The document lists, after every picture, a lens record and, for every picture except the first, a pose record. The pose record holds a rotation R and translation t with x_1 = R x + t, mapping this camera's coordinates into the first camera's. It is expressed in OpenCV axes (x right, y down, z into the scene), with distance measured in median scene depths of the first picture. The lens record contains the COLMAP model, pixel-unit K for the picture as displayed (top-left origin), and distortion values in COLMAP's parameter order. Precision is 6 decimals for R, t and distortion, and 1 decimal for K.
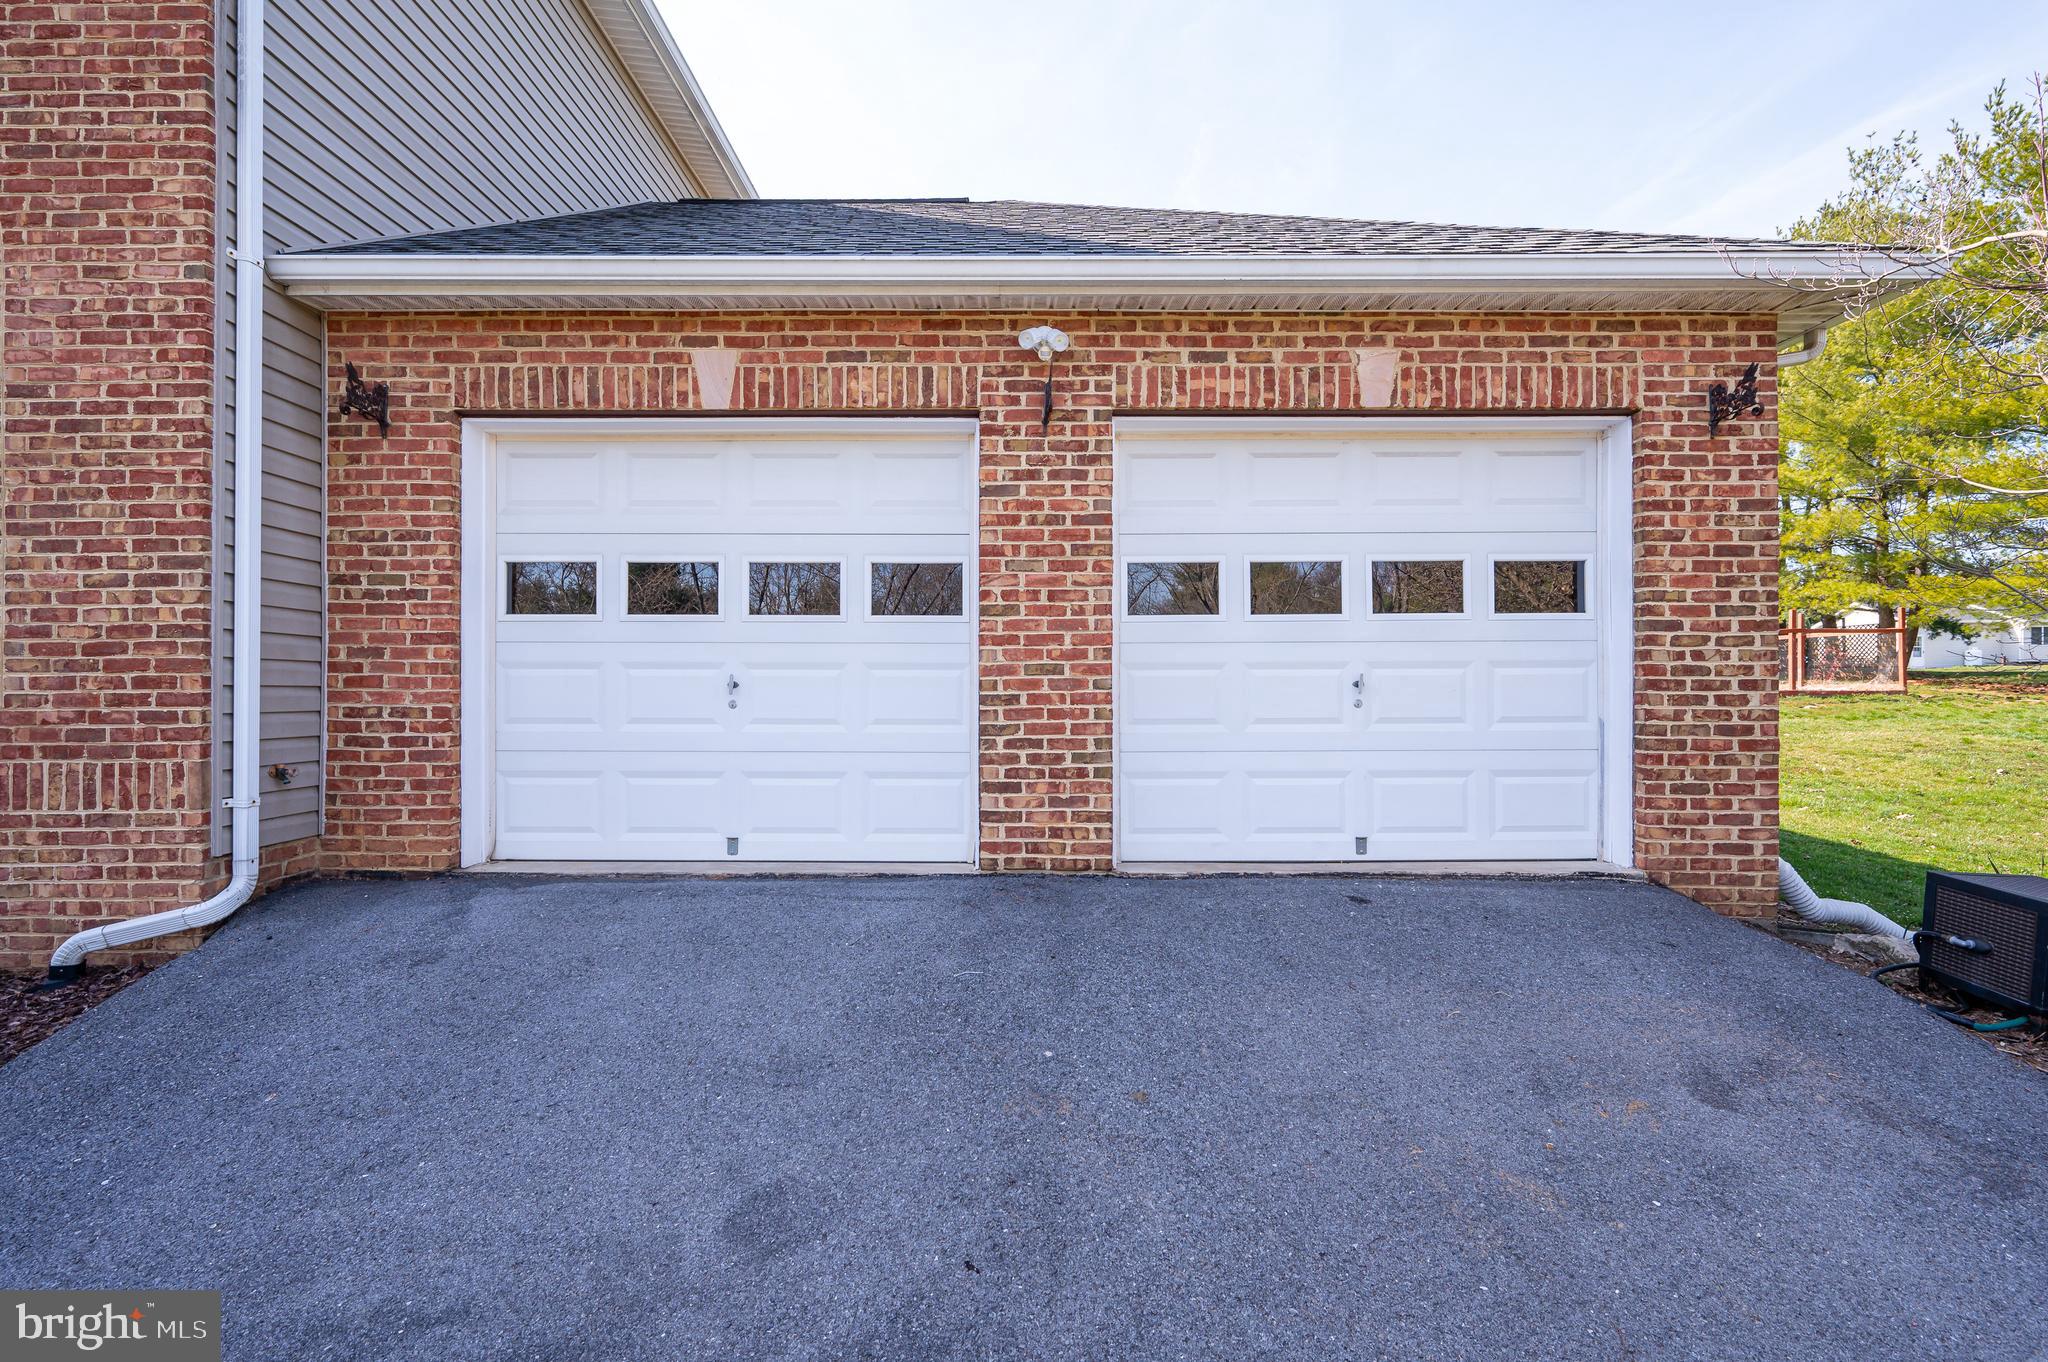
lens RADIAL K [[941.7, 0, 1033.2], [0, 941.7, 690.1], [0, 0, 1]] dist [0.000751, -0.000137]
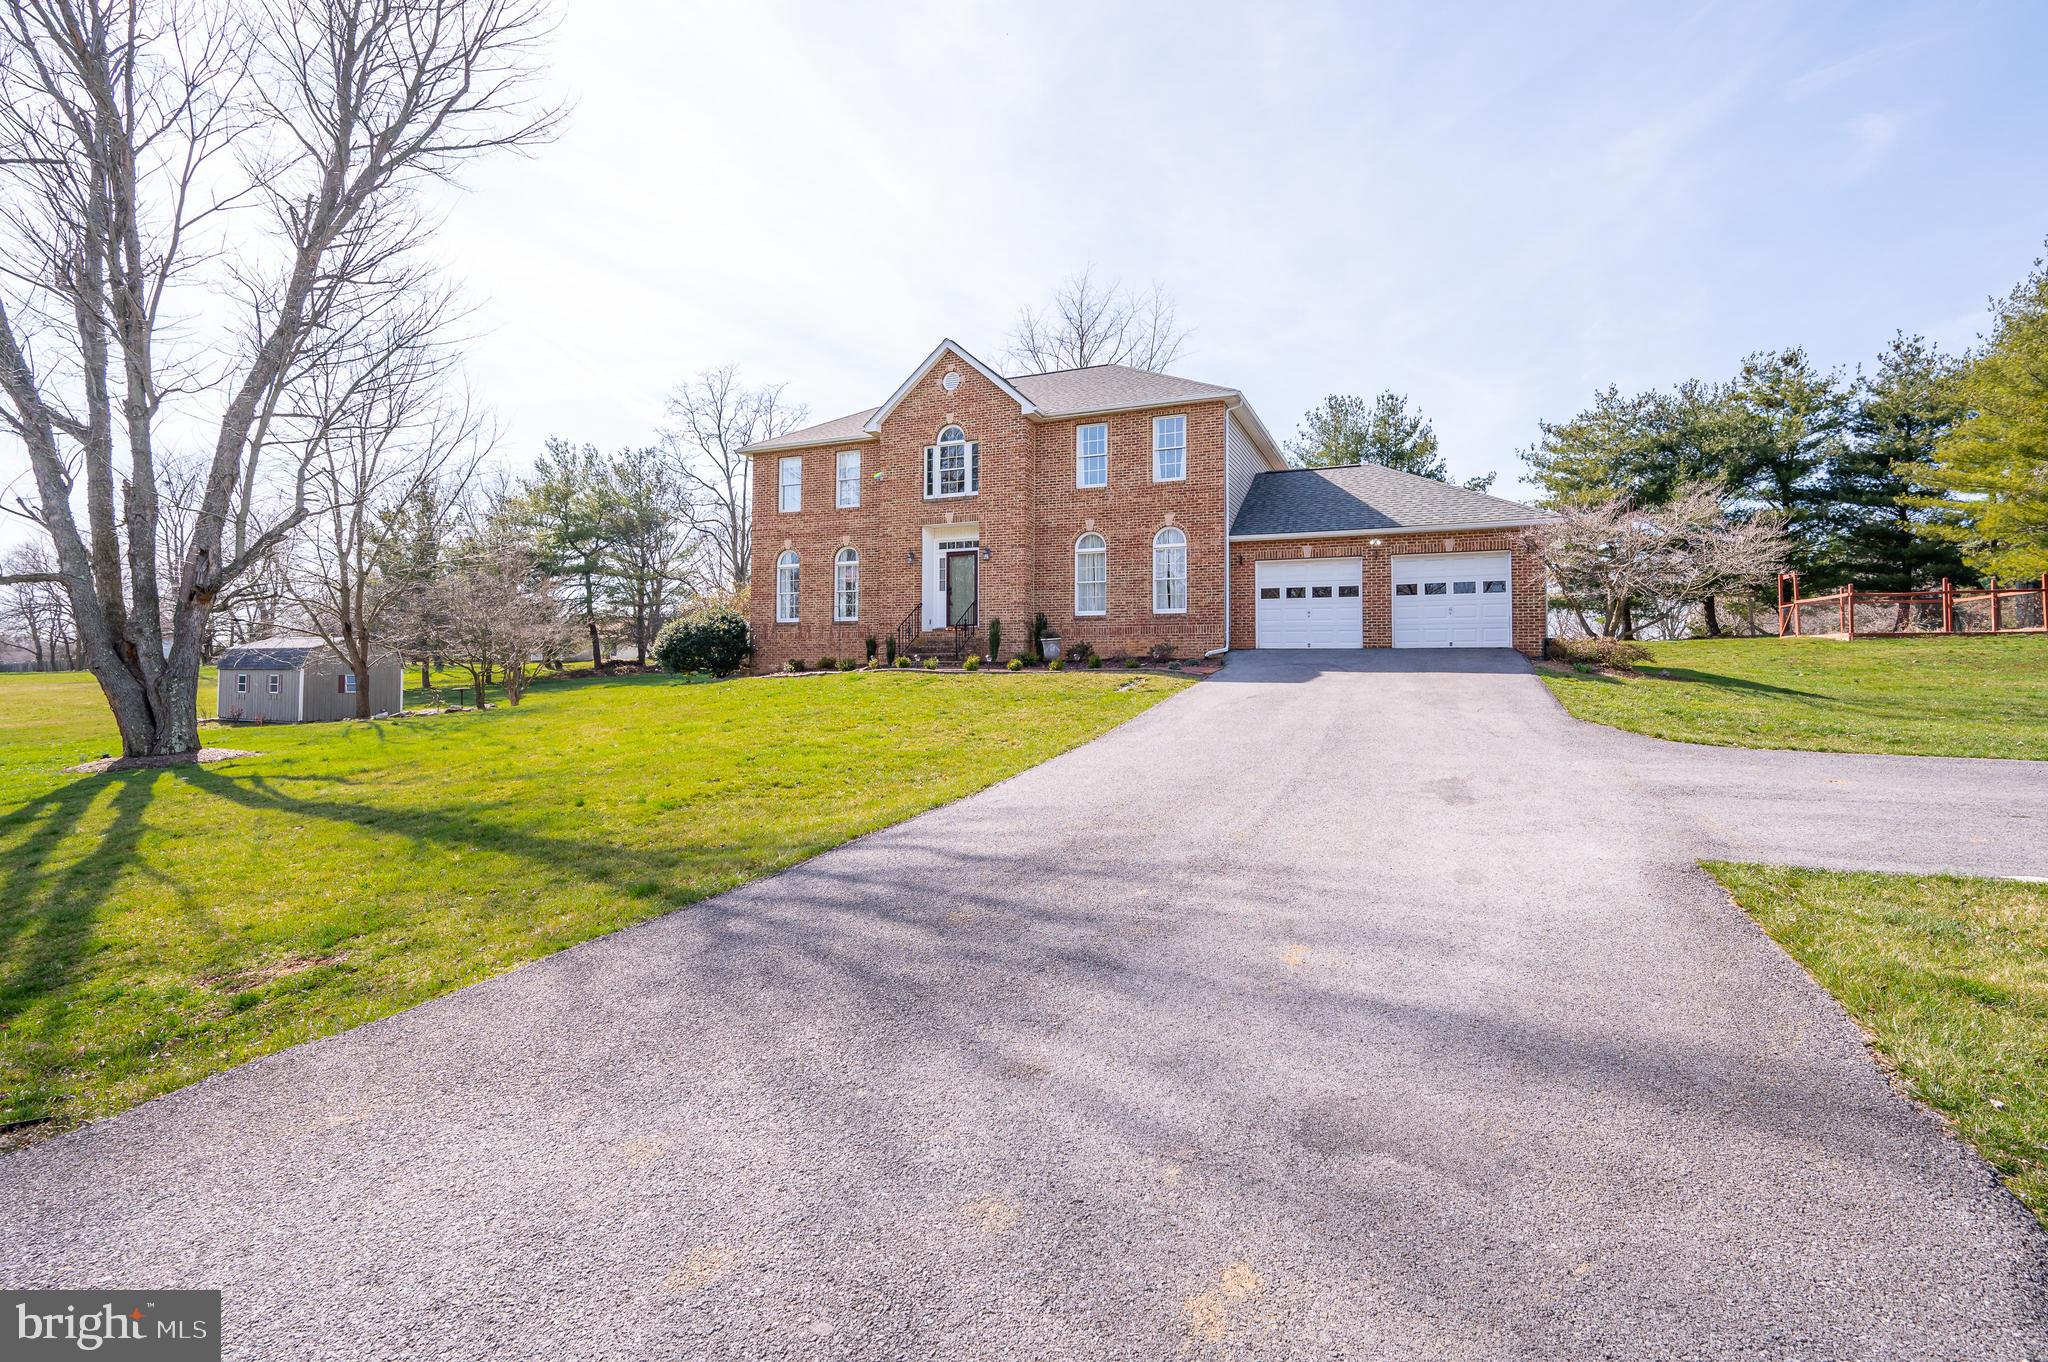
lens RADIAL K [[941.7, 0, 1015.2], [0, 941.7, 642.8], [0, 0, 1]] dist [0.000751, -0.000137]
pose [[0.913864, -0.007356, -0.405955, 0.296007], [-0.005108, 0.999548, -0.029610, 0.334271], [0.405989, 0.029133, 0.913413, -4.442973]]
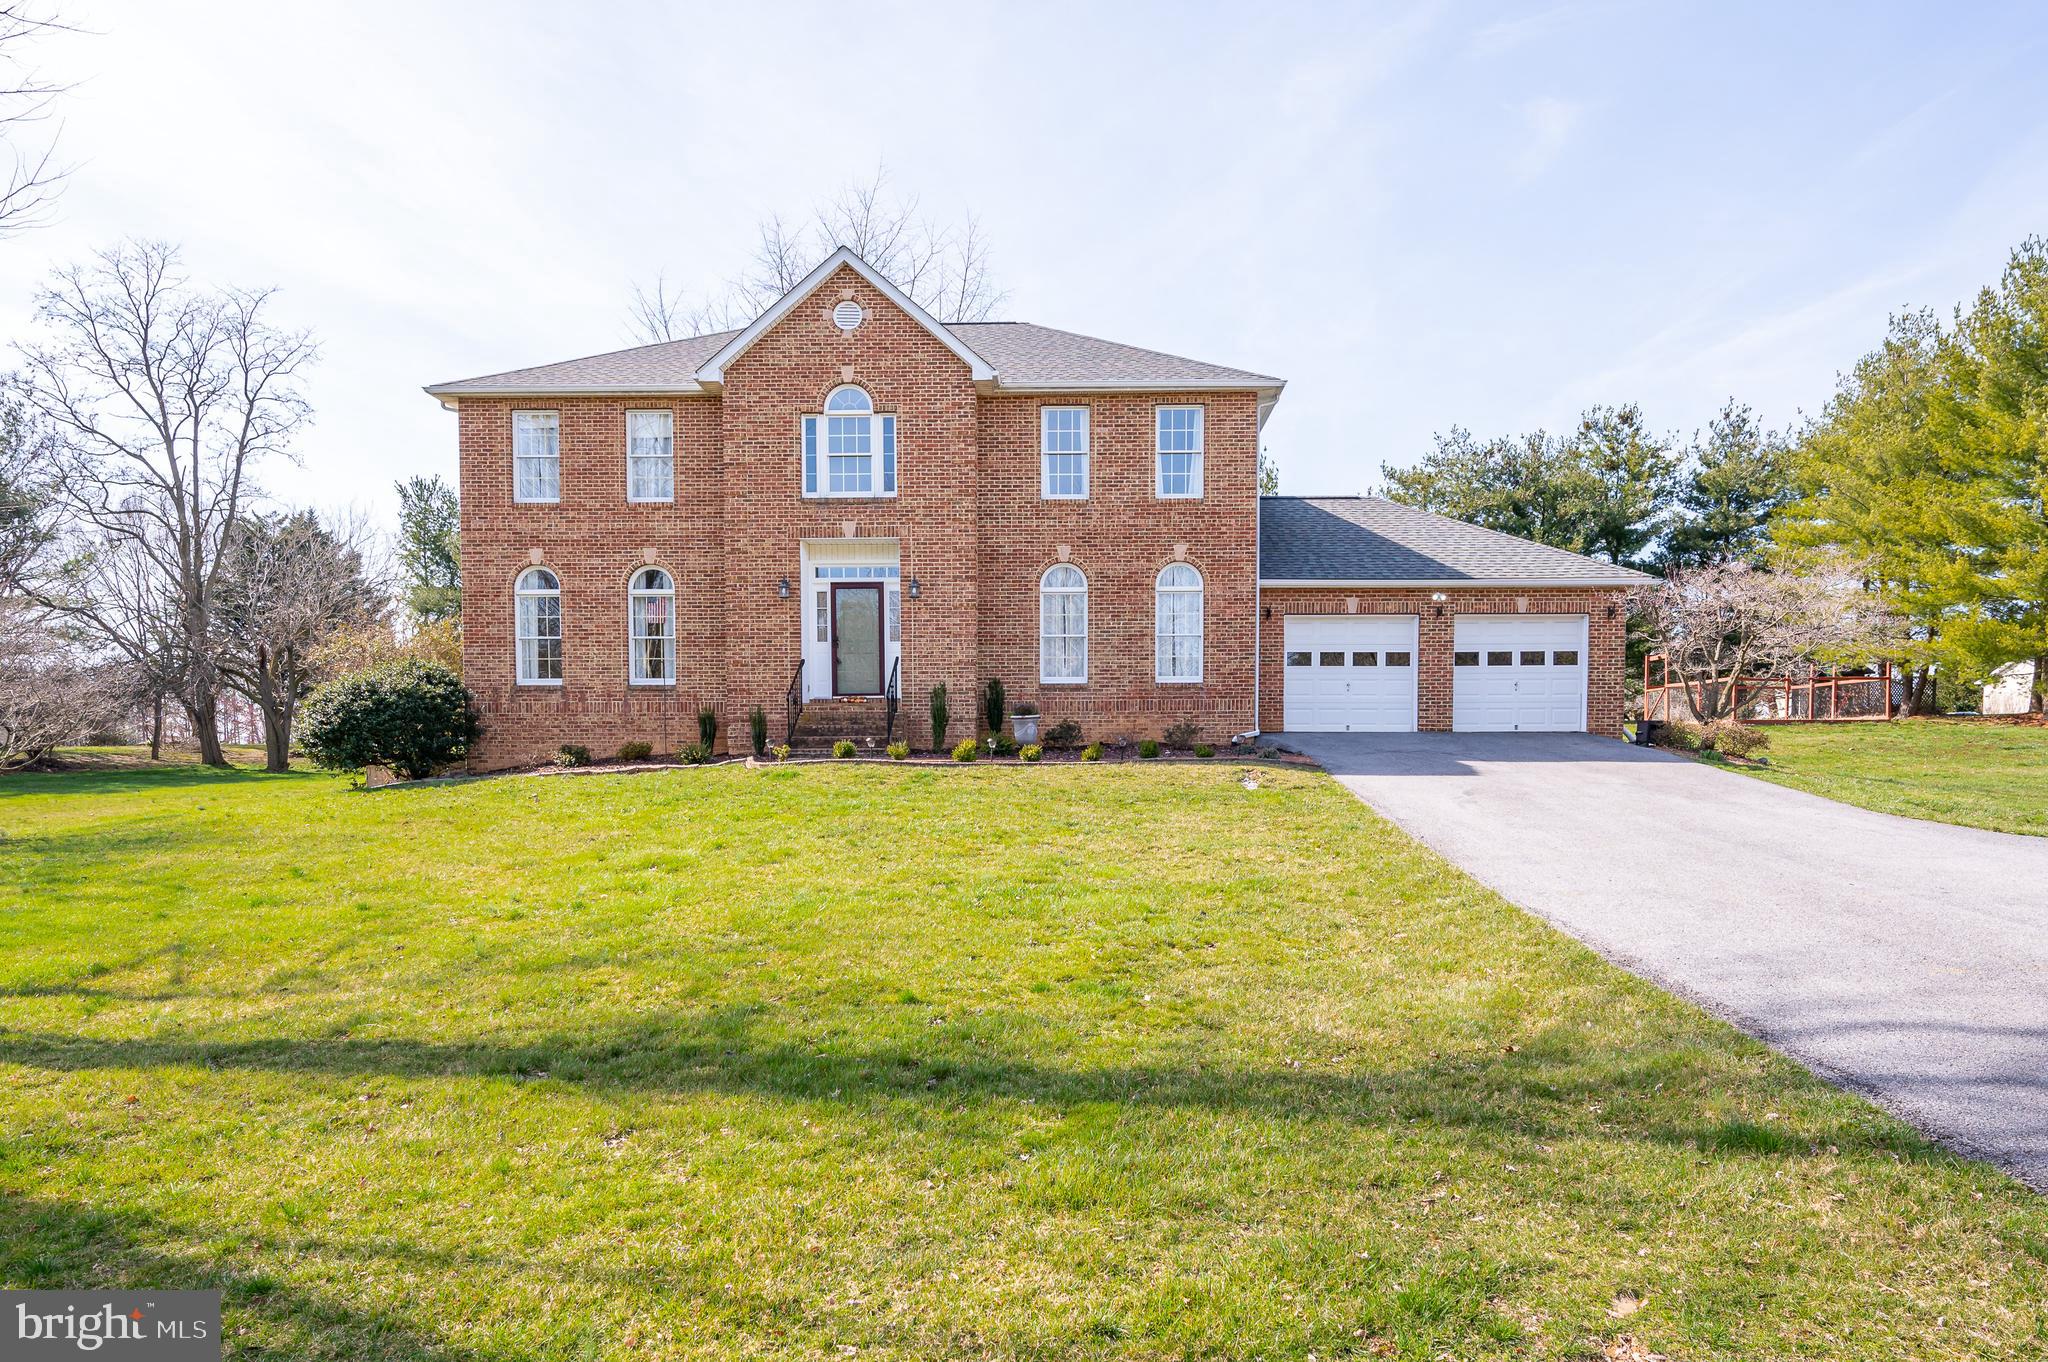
lens RADIAL K [[1261.0, 0, 1043.6], [0, 1261.0, 830.2], [0, 0, 1]] dist [-0.002482, -0.007535]
pose [[0.999779, 0.001237, -0.020997, -1.562023], [-0.000204, 0.998795, 0.049085, 0.358212], [0.021032, -0.049070, 0.998574, -4.456604]]
